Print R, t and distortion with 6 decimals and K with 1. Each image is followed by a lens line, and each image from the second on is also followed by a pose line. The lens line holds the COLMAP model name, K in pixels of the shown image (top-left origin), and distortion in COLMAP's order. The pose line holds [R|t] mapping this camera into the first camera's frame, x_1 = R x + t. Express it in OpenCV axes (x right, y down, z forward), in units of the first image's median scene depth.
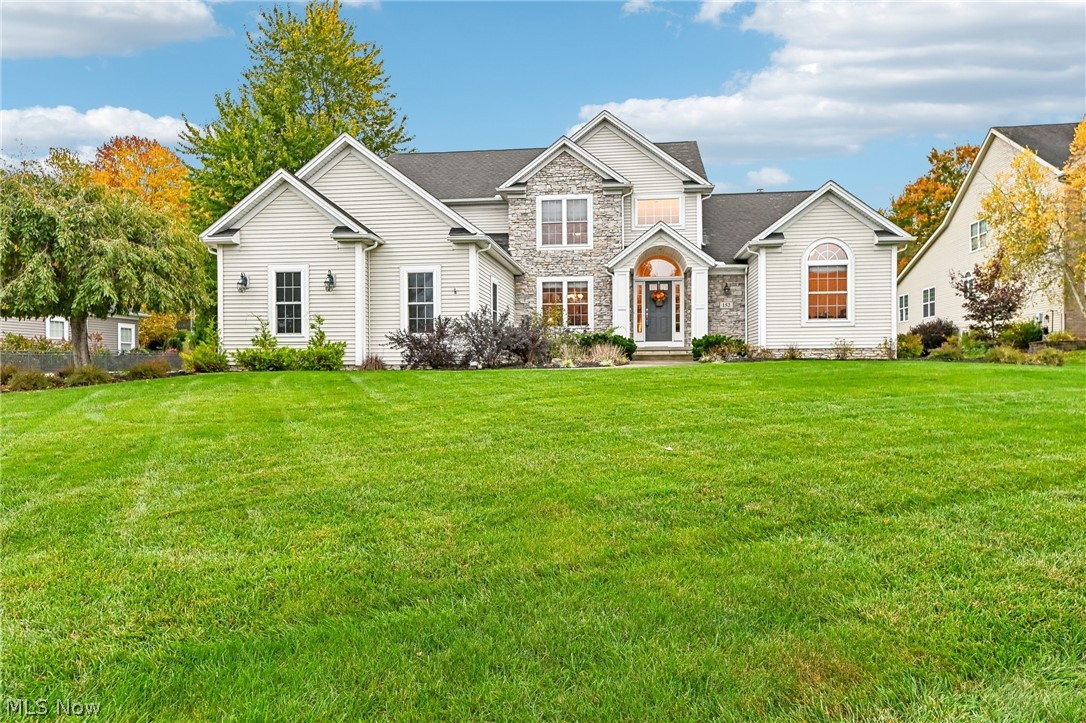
lens RADIAL K [[699.1, 0, 550.8], [0, 699.1, 369.6], [0, 0, 1]] dist [0.024675, -0.000036]
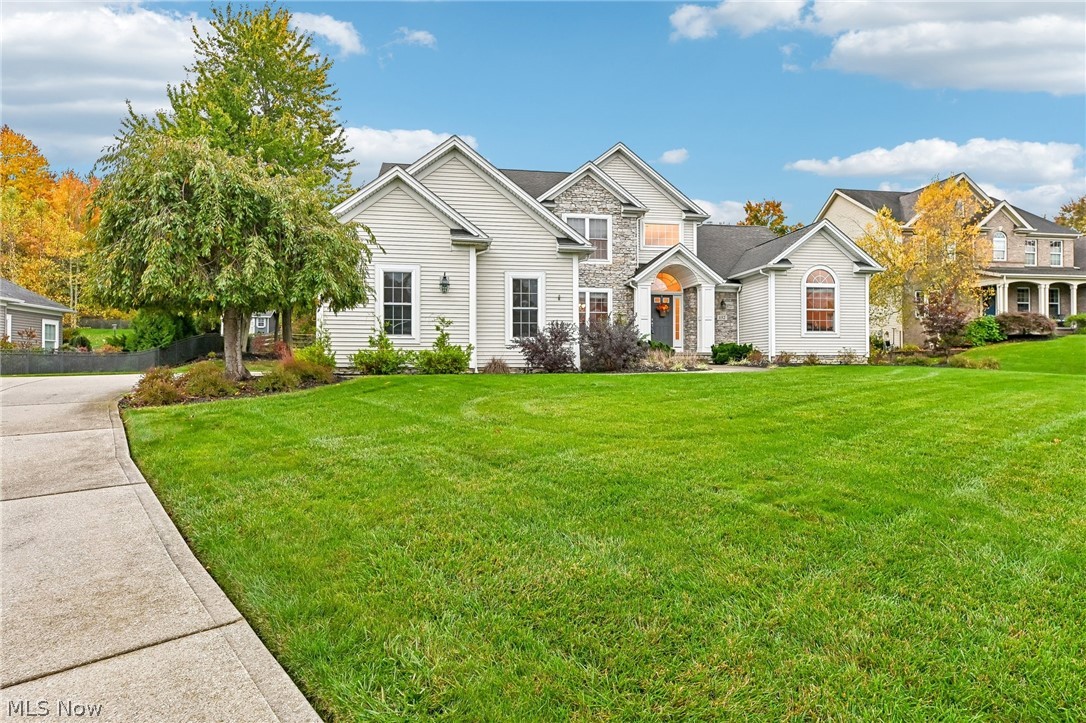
lens RADIAL K [[598.6, 0, 539.9], [0, 598.6, 365.9], [0, 0, 1]] dist [0.007256, 0.001221]
pose [[0.961970, 0.004761, 0.273115, -0.357282], [-0.002946, 0.999971, -0.007058, -0.003102], [-0.273140, 0.005986, 0.961956, 0.126993]]
